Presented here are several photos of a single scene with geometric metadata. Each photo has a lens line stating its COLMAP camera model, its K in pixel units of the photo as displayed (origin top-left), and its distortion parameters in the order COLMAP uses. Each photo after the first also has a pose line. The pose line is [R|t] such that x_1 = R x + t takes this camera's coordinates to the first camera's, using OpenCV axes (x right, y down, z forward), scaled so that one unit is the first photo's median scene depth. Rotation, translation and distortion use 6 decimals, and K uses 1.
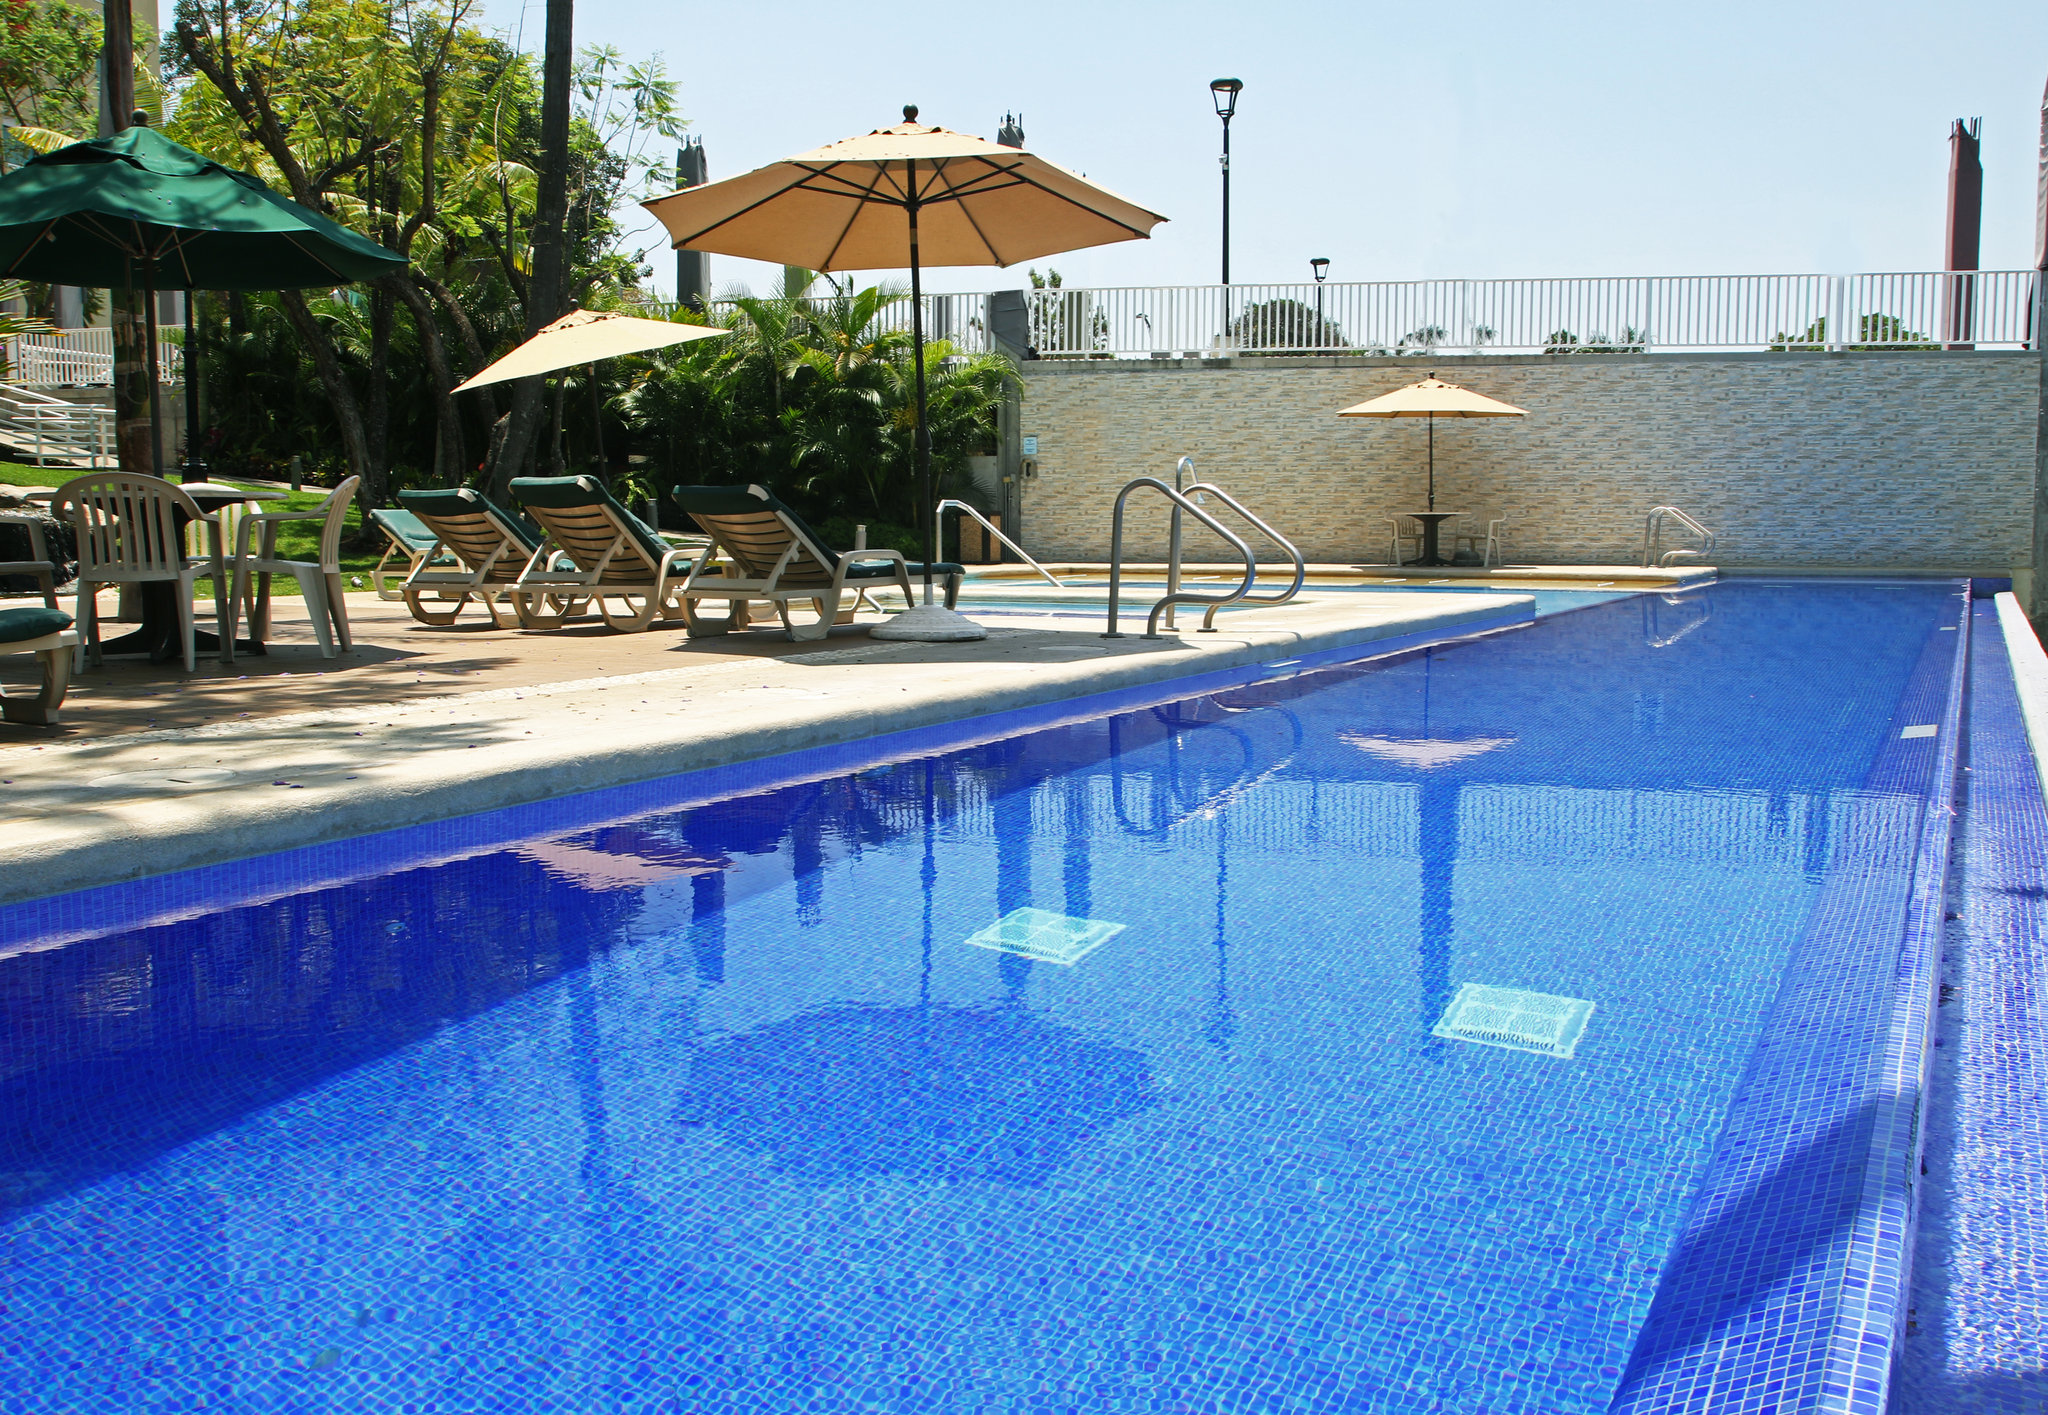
lens RADIAL K [[1666.3, 0, 1024.0], [0, 1666.3, 707.5], [0, 0, 1]] dist [-0.087263, 0.045414]
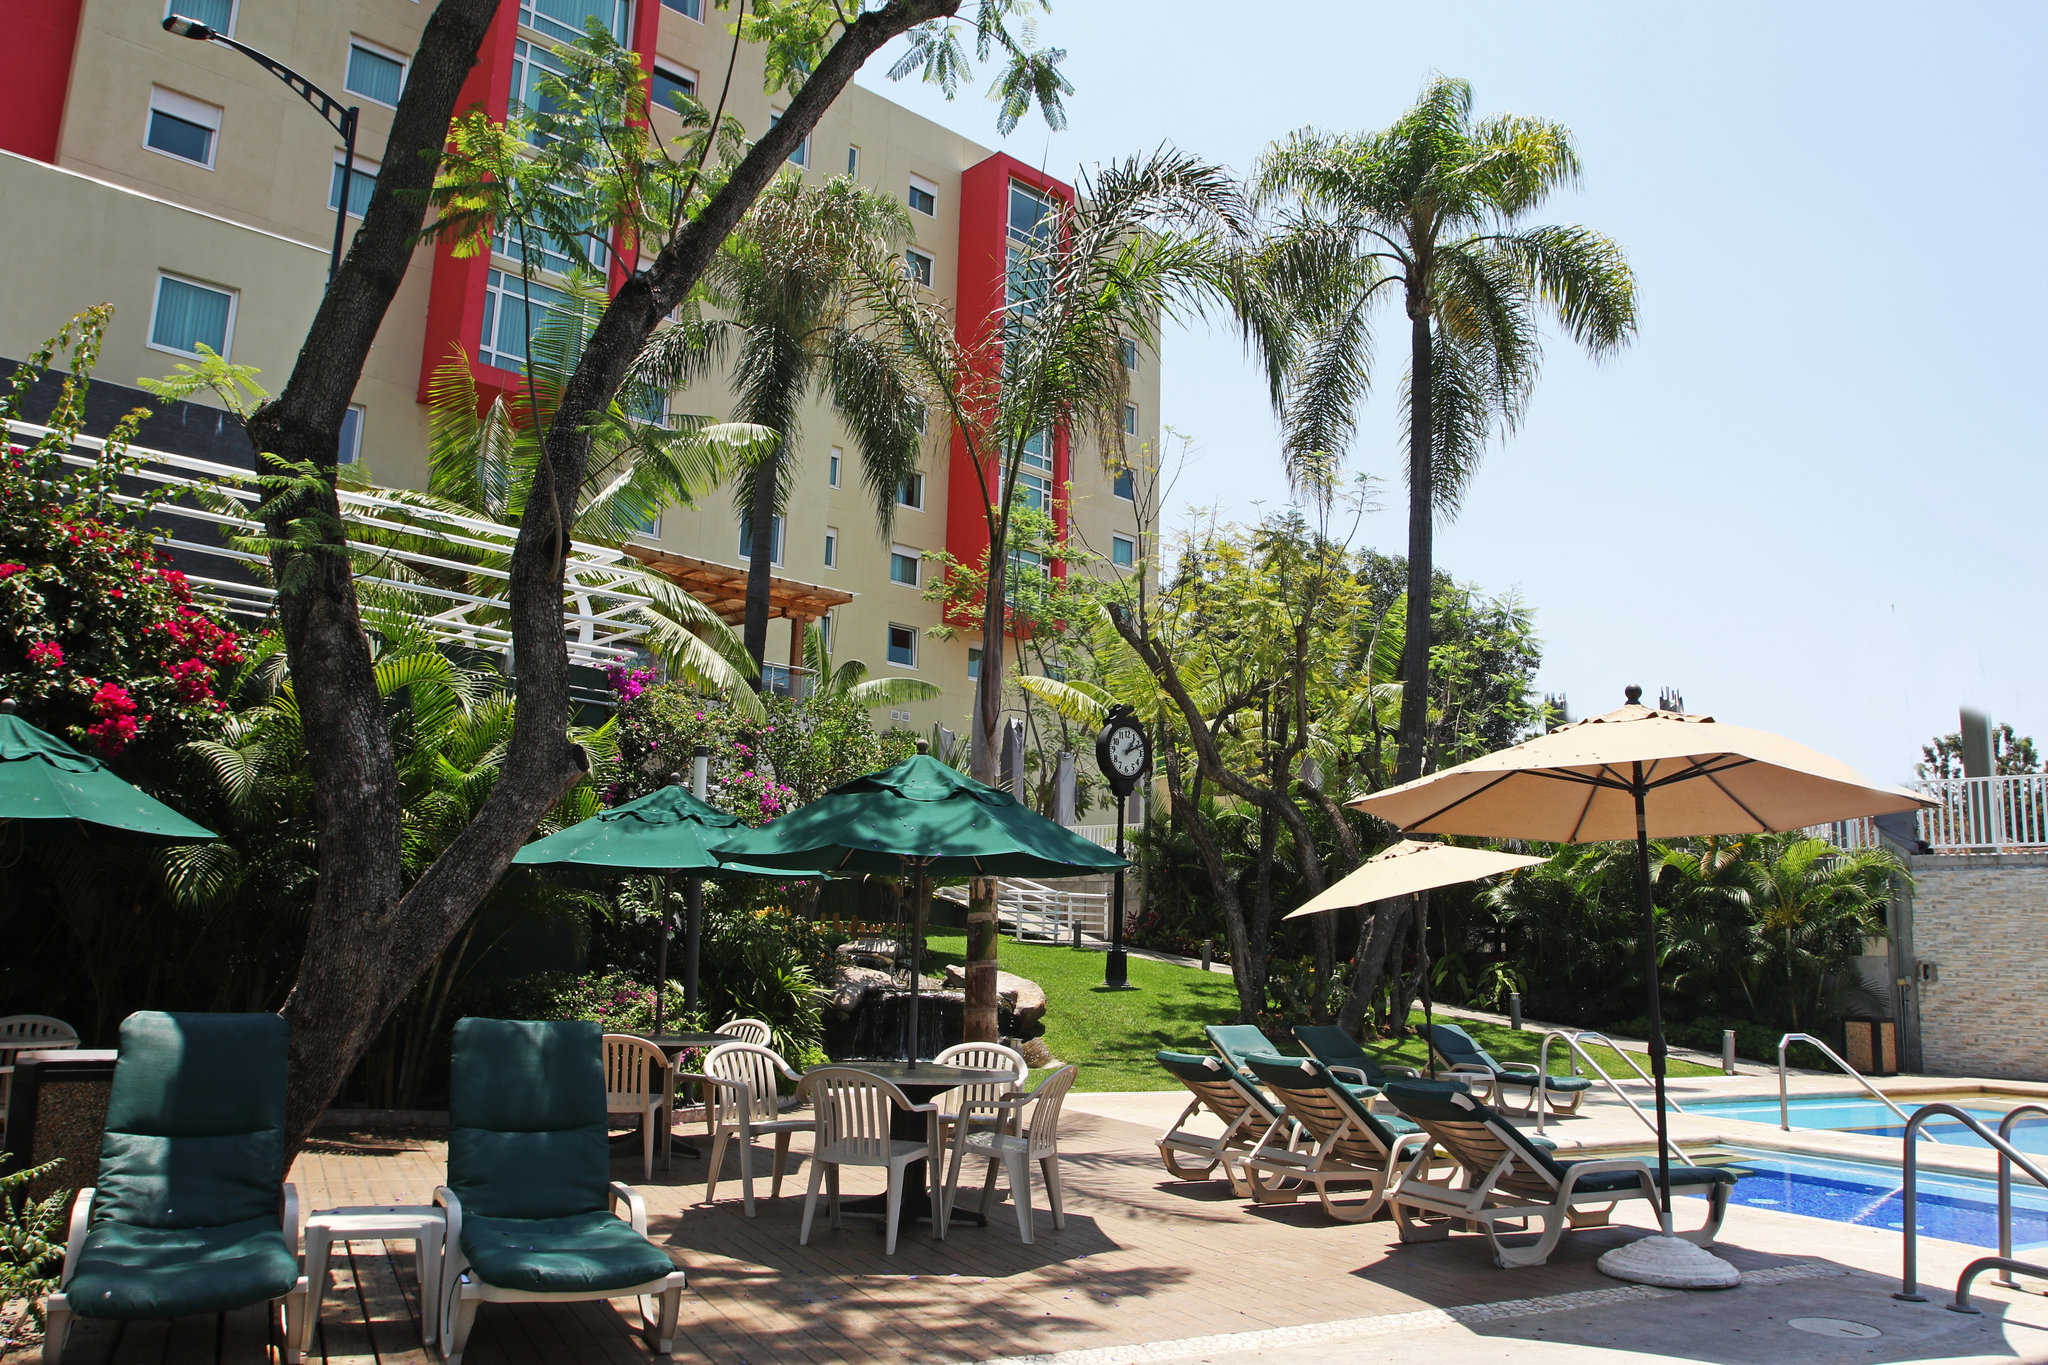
lens RADIAL K [[1496.0, 0, 1025.1], [0, 1496.0, 692.3], [0, 0, 1]] dist [-0.091390, 0.048229]
pose [[0.836776, -0.067124, -0.543415, 0.033622], [-0.092630, 0.960798, -0.261316, -0.036643], [0.539653, 0.269000, 0.797756, 0.046122]]
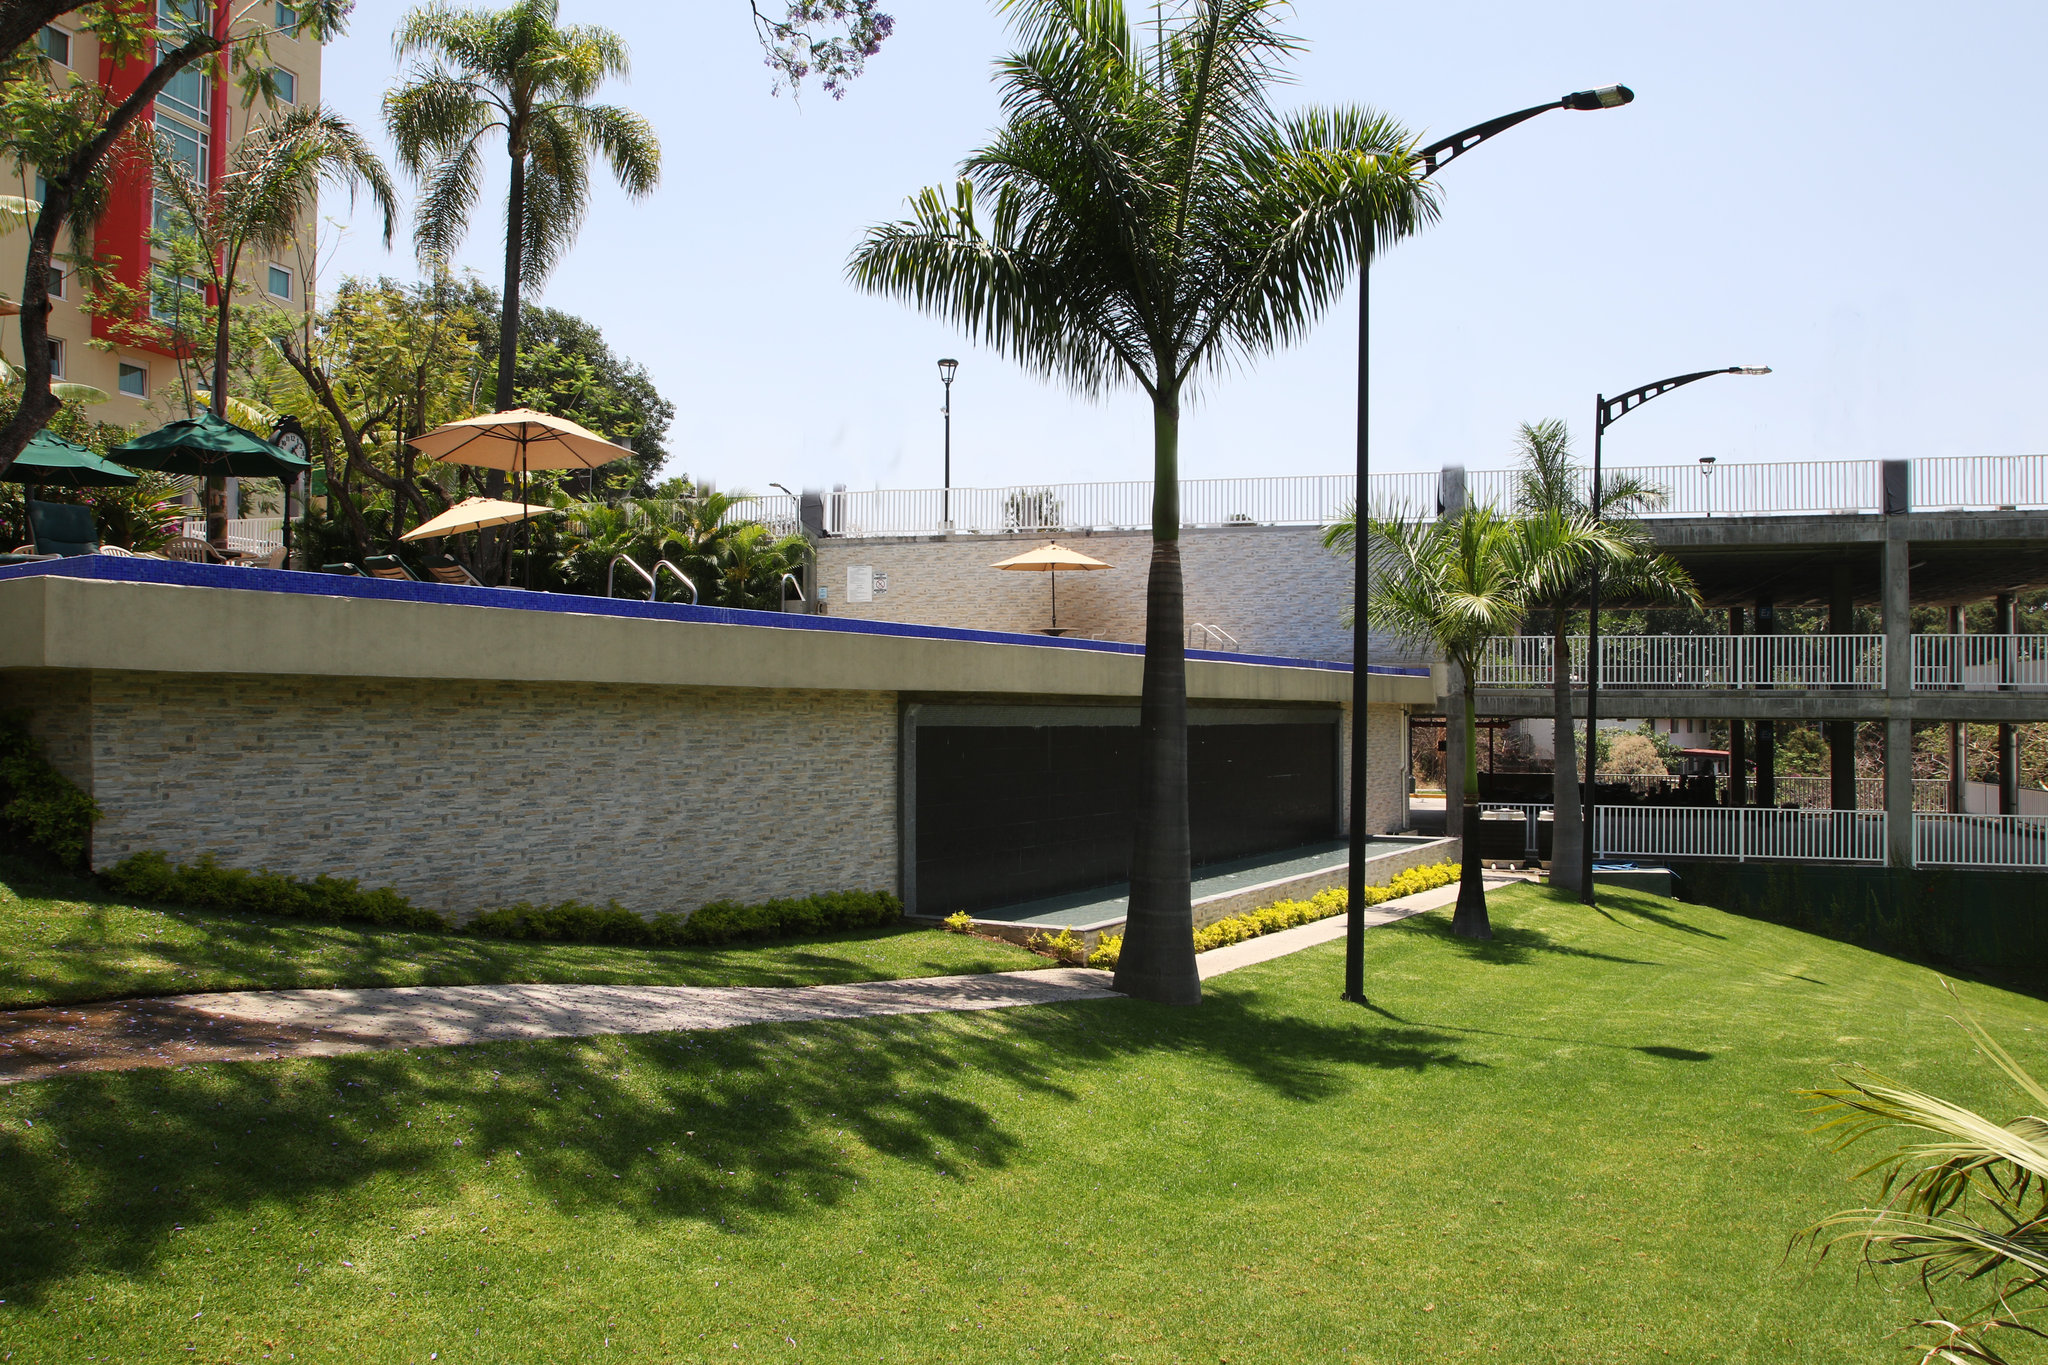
lens RADIAL K [[1496.0, 0, 1025.1], [0, 1496.0, 692.3], [0, 0, 1]] dist [-0.091390, 0.048229]
pose [[0.999251, 0.002664, -0.038616, 0.257030], [-0.007520, 0.991982, -0.126158, 0.111747], [0.037970, 0.126354, 0.991258, -0.365292]]
